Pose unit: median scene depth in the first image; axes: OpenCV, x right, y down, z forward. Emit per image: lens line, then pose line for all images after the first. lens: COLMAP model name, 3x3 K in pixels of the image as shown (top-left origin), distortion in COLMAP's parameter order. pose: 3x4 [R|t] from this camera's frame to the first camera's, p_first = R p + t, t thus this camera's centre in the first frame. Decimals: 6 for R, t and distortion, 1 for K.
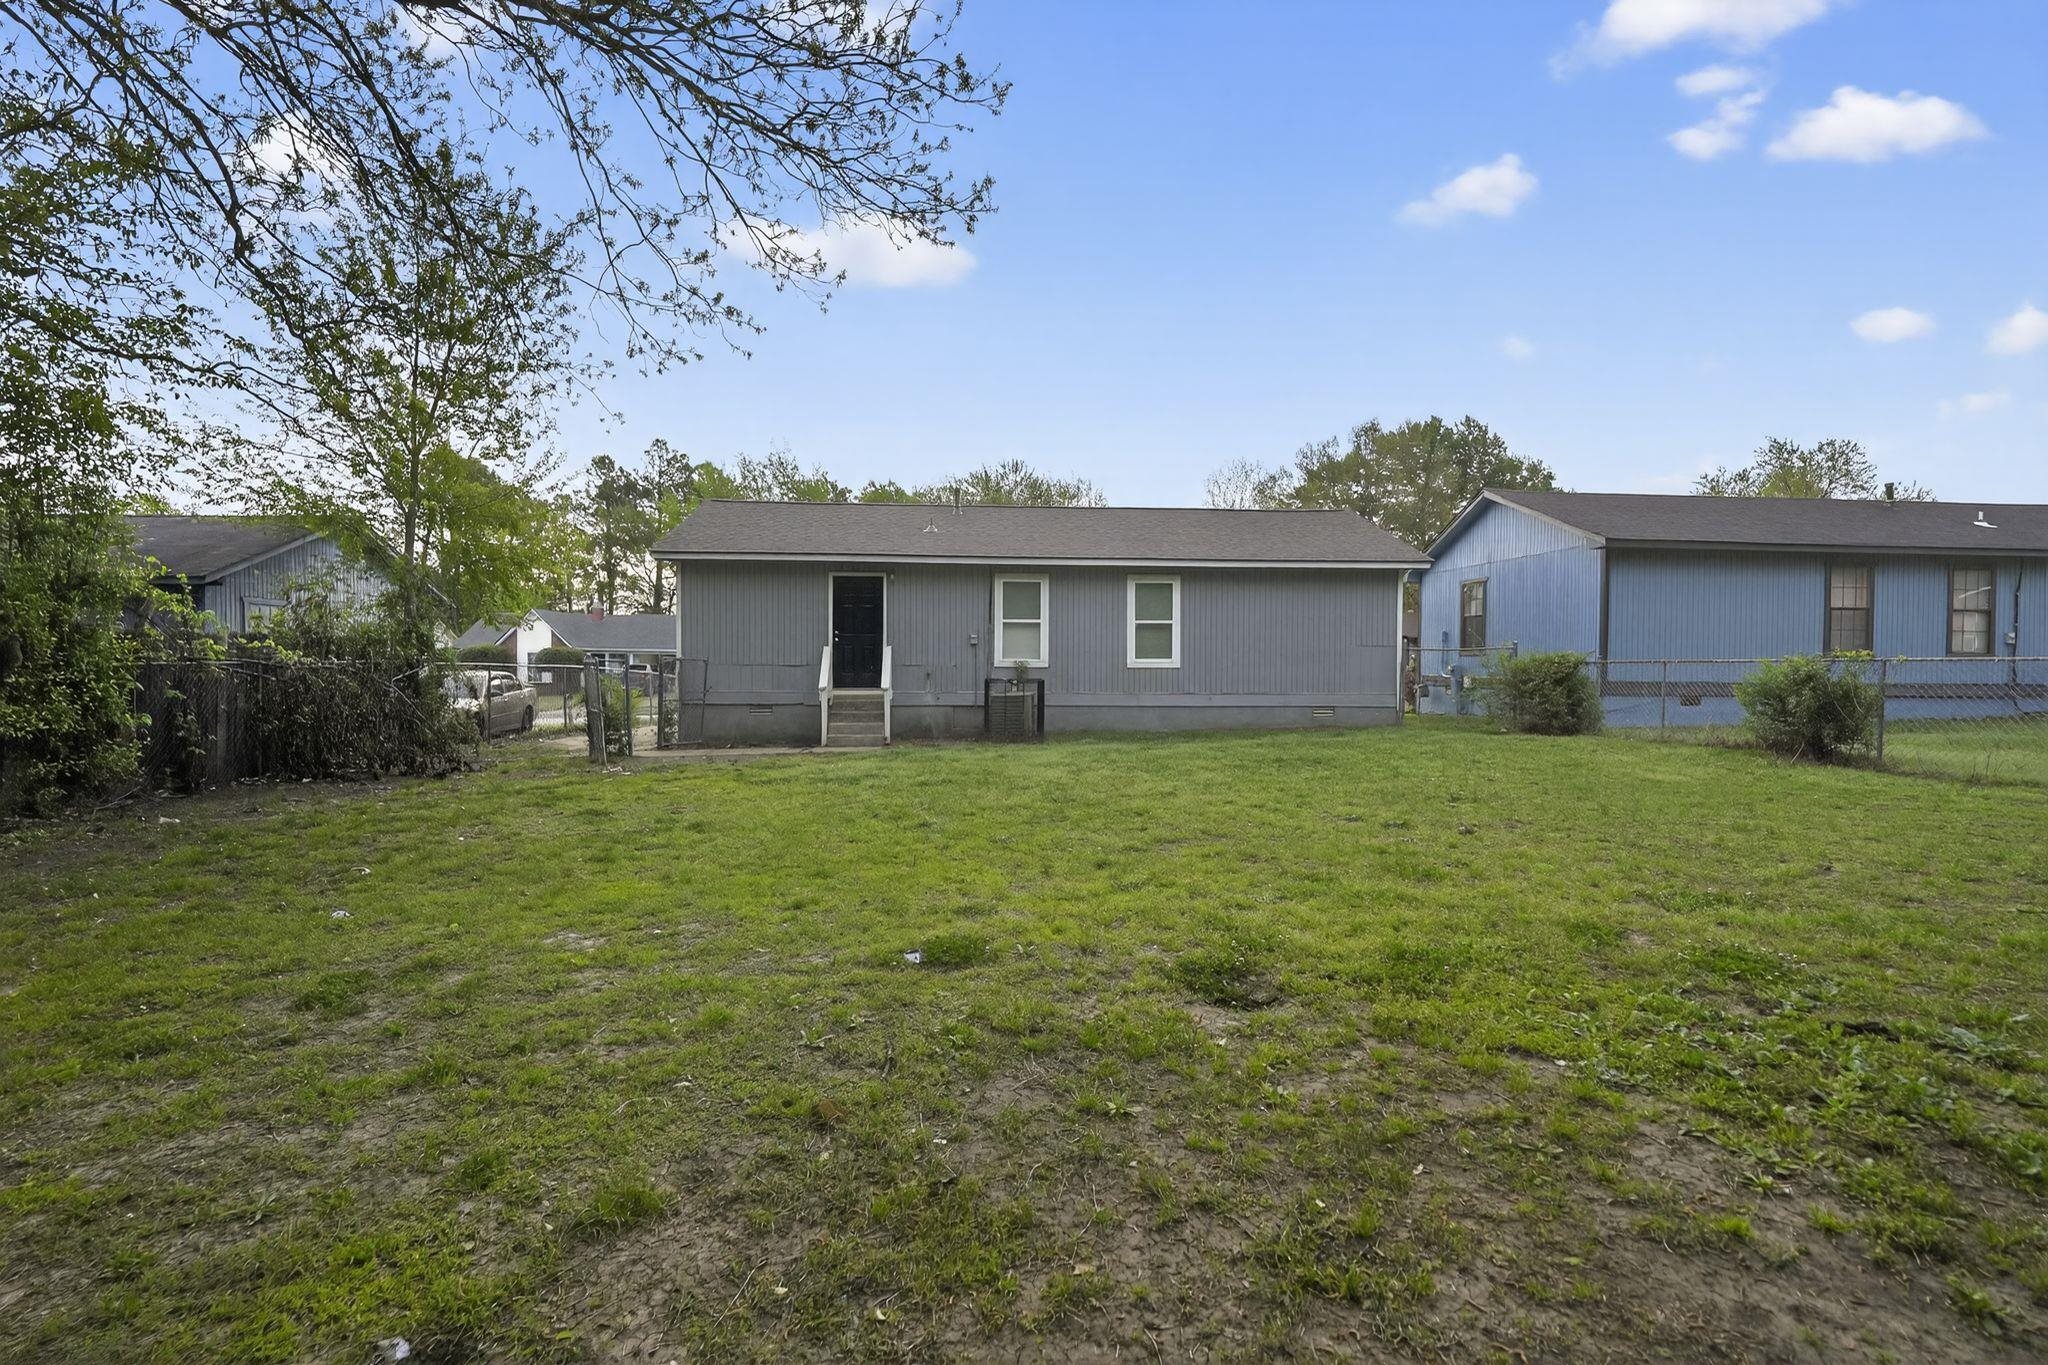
lens RADIAL K [[907.5, 0, 1024.0], [0, 907.5, 682.5], [0, 0, 1]] dist [-0.000043, -0.000005]
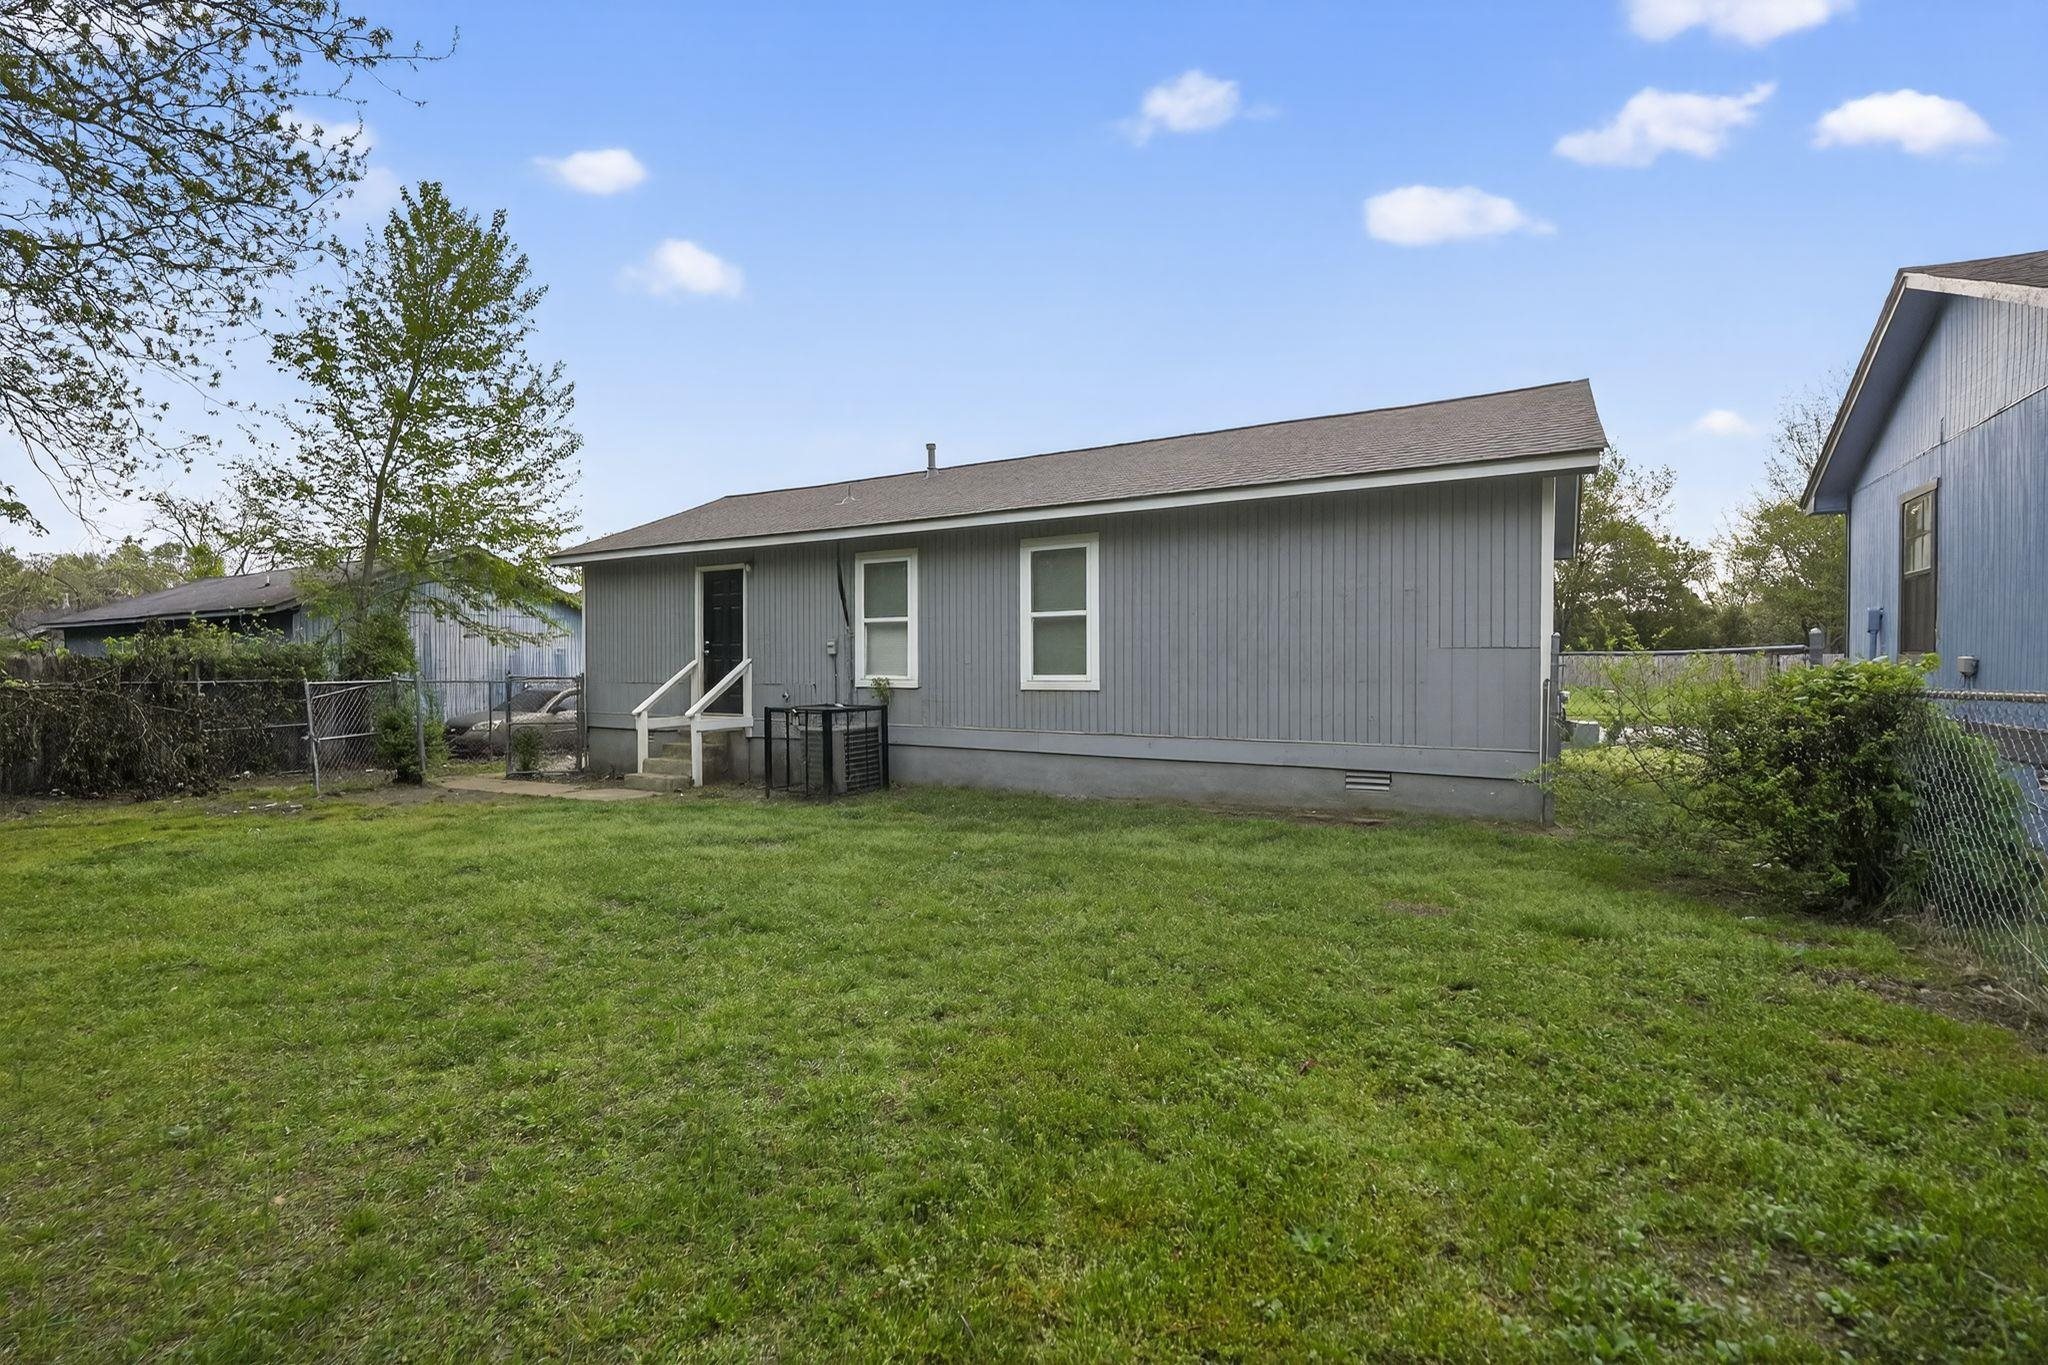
lens RADIAL K [[907.5, 0, 1024.0], [0, 907.5, 682.5], [0, 0, 1]] dist [-0.000043, -0.000005]
pose [[0.824317, 0.003377, -0.566118, 0.463679], [-0.016591, 0.999697, -0.018195, -0.010522], [0.565885, 0.024391, 0.824124, 0.500227]]
